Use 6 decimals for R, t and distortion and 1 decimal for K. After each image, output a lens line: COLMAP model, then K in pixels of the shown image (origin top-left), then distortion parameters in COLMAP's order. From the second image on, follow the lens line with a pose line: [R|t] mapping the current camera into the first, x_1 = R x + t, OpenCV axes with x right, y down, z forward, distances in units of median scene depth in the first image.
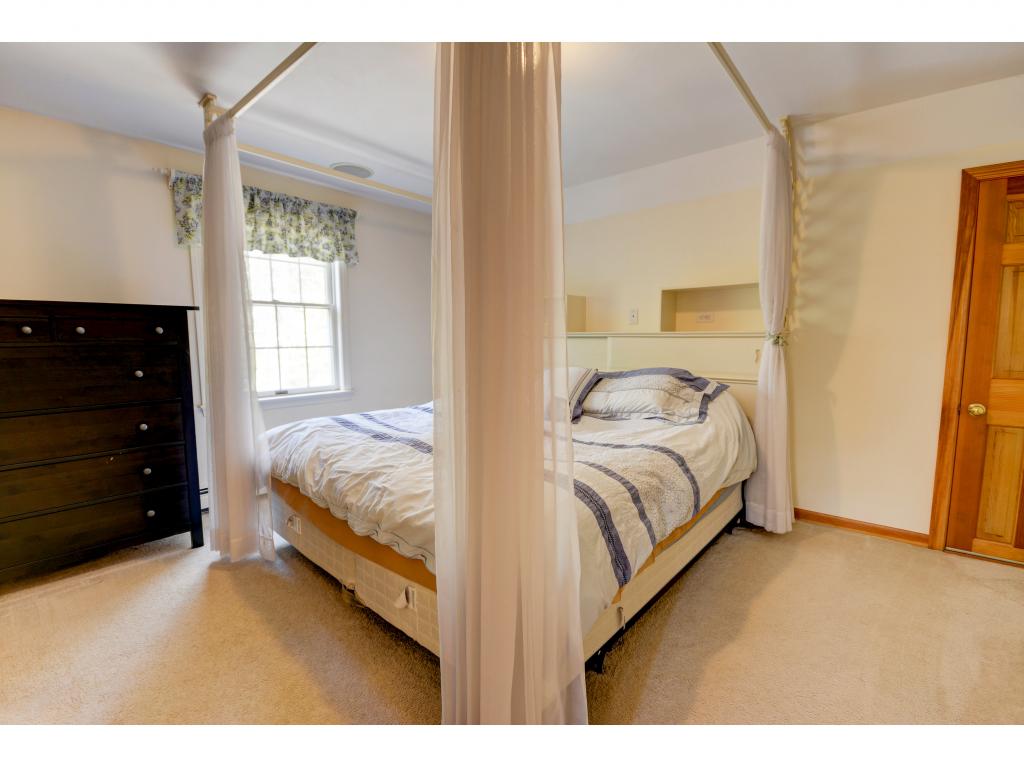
lens RADIAL K [[461.9, 0, 512.0], [0, 461.9, 383.5], [0, 0, 1]] dist [-0.001800, -0.000555]
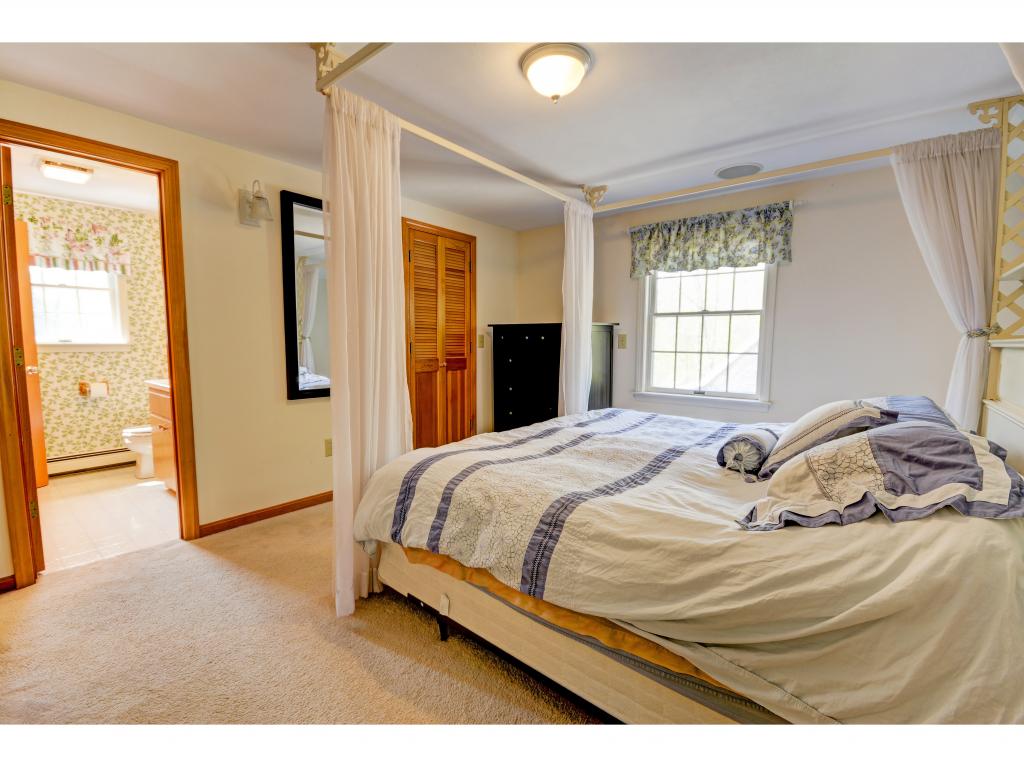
lens RADIAL K [[461.9, 0, 512.0], [0, 461.9, 383.5], [0, 0, 1]] dist [-0.001800, -0.000555]
pose [[-0.003079, 0.091095, -0.995837, 0.606556], [-0.110528, 0.989710, 0.090877, -0.053426], [0.993868, 0.110348, 0.007021, 0.532416]]
